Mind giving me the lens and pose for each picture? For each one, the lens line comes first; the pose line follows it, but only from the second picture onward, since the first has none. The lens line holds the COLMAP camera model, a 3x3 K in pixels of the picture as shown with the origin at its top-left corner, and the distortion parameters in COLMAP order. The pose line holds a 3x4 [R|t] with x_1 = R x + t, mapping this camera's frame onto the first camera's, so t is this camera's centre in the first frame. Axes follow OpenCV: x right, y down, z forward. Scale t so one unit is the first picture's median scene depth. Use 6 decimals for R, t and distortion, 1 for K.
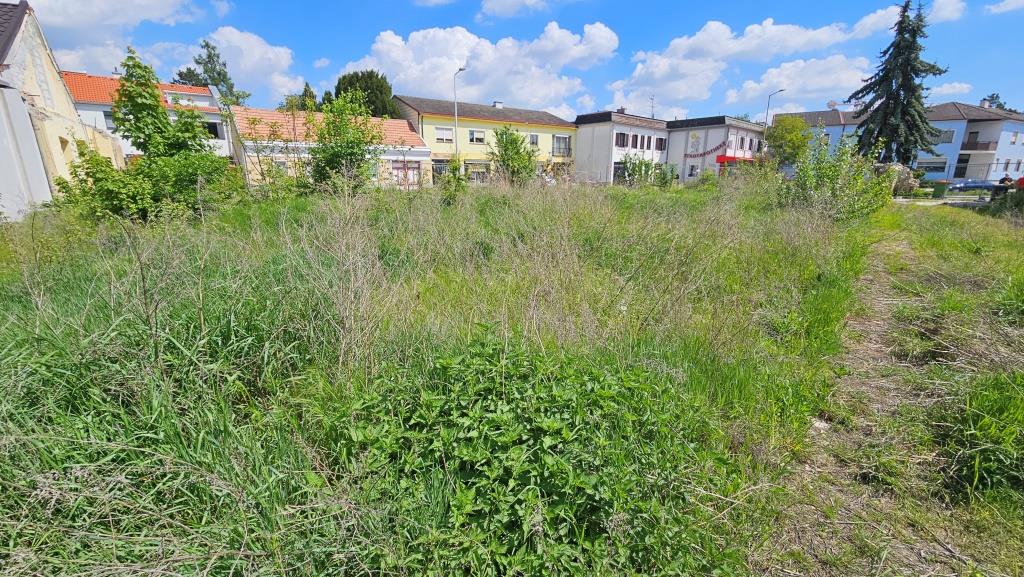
lens RADIAL K [[417.7, 0, 505.9], [0, 417.7, 288.3], [0, 0, 1]] dist [-0.001934, -0.000676]
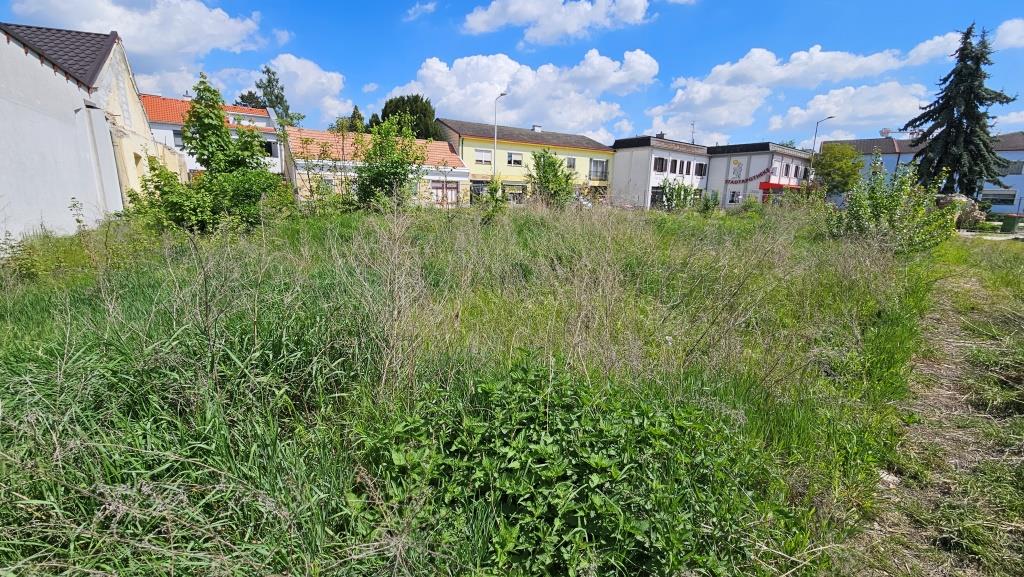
lens RADIAL K [[417.7, 0, 506.5], [0, 417.7, 287.5], [0, 0, 1]] dist [-0.001934, -0.000676]
pose [[0.996464, 0.039899, -0.073949, -0.007022], [-0.043516, 0.997901, -0.047963, -0.002100], [0.071880, 0.051012, 0.996108, 0.002691]]
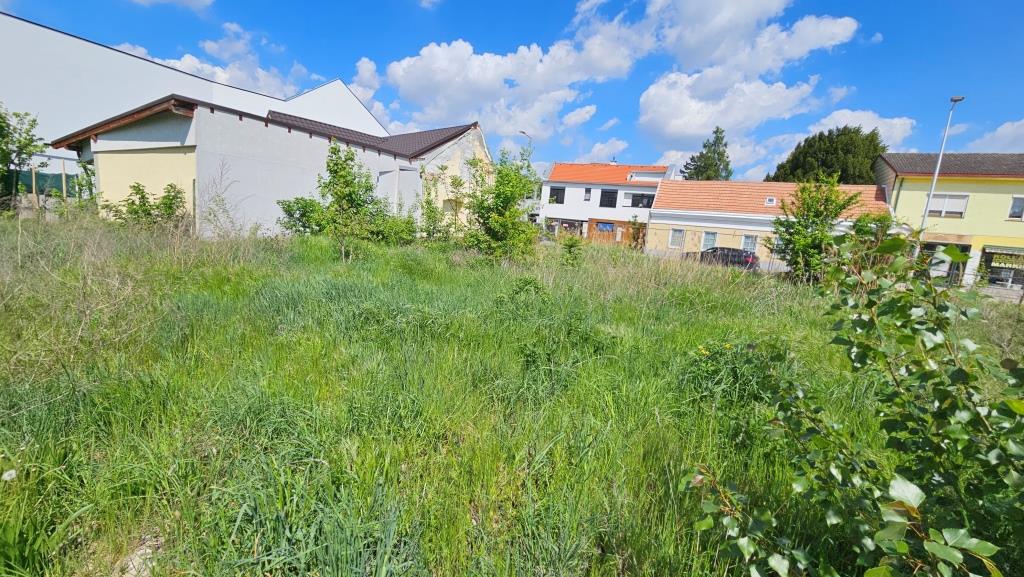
lens RADIAL K [[417.7, 0, 511.9], [0, 417.7, 292.7], [0, 0, 1]] dist [-0.001934, -0.000676]
pose [[0.398044, 0.182263, -0.899078, 0.580289], [-0.324407, 0.944704, 0.047890, -0.196280], [0.858091, 0.272605, 0.435162, 0.649496]]
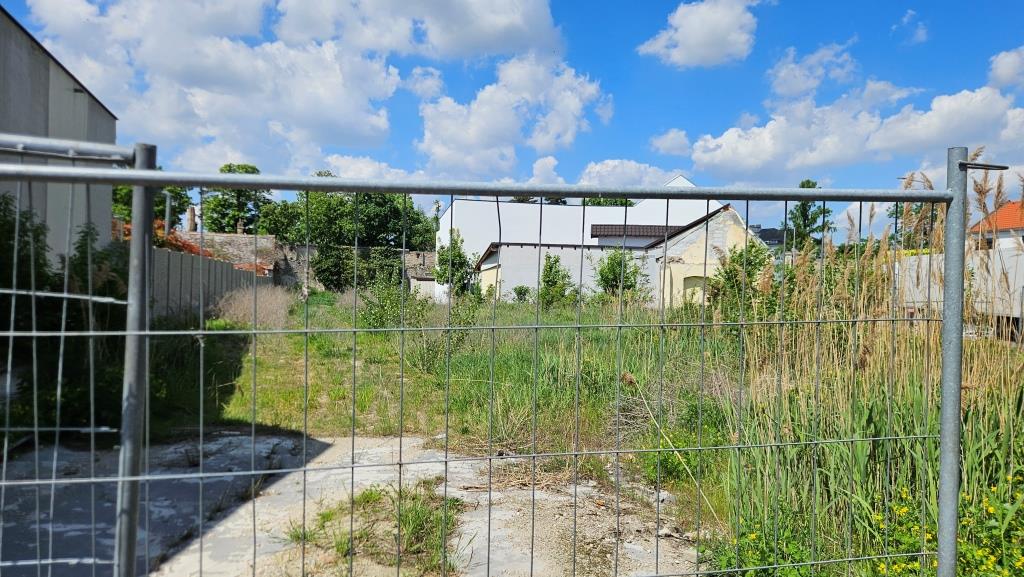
lens RADIAL K [[710.6, 0, 516.0], [0, 710.6, 292.0], [0, 0, 1]] dist [0.010123, 0.000236]
pose [[-0.519640, -0.006159, -0.854363, 2.187163], [-0.247481, 0.958190, 0.143615, -0.605837], [0.817757, 0.286066, -0.499439, 2.118320]]
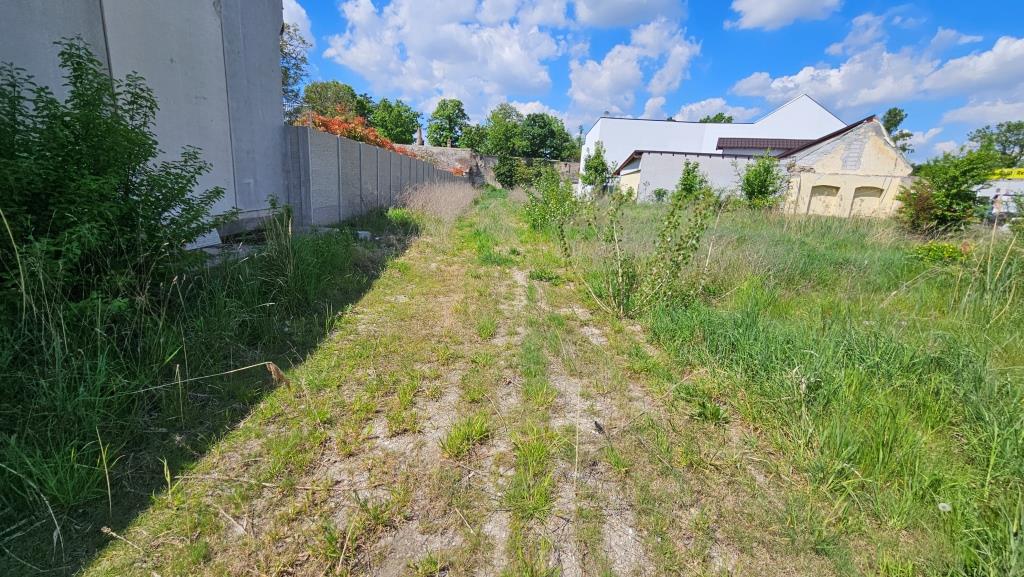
lens RADIAL K [[417.7, 0, 506.0], [0, 417.7, 287.9], [0, 0, 1]] dist [-0.001934, -0.000676]
pose [[-0.722582, 0.126757, -0.679565, 1.588513], [-0.235696, 0.878966, 0.414566, -0.442045], [0.649864, 0.459729, -0.605249, 1.583965]]
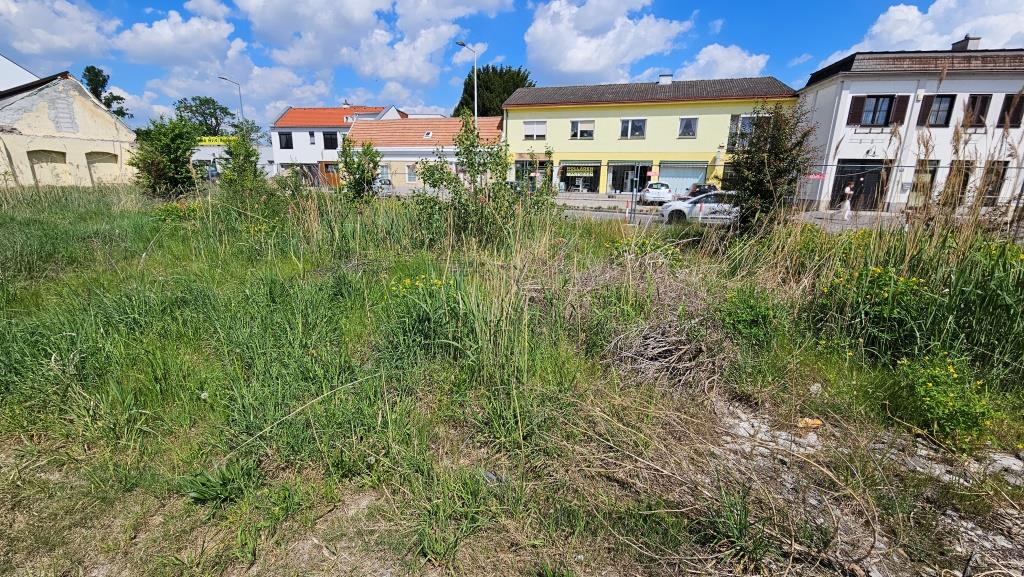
lens RADIAL K [[417.7, 0, 515.3], [0, 417.7, 287.4], [0, 0, 1]] dist [-0.001934, -0.000676]
pose [[0.599098, 0.213240, -0.771758, 1.633683], [-0.224723, 0.969922, 0.093547, -0.457073], [0.768493, 0.117388, 0.628998, 1.620685]]
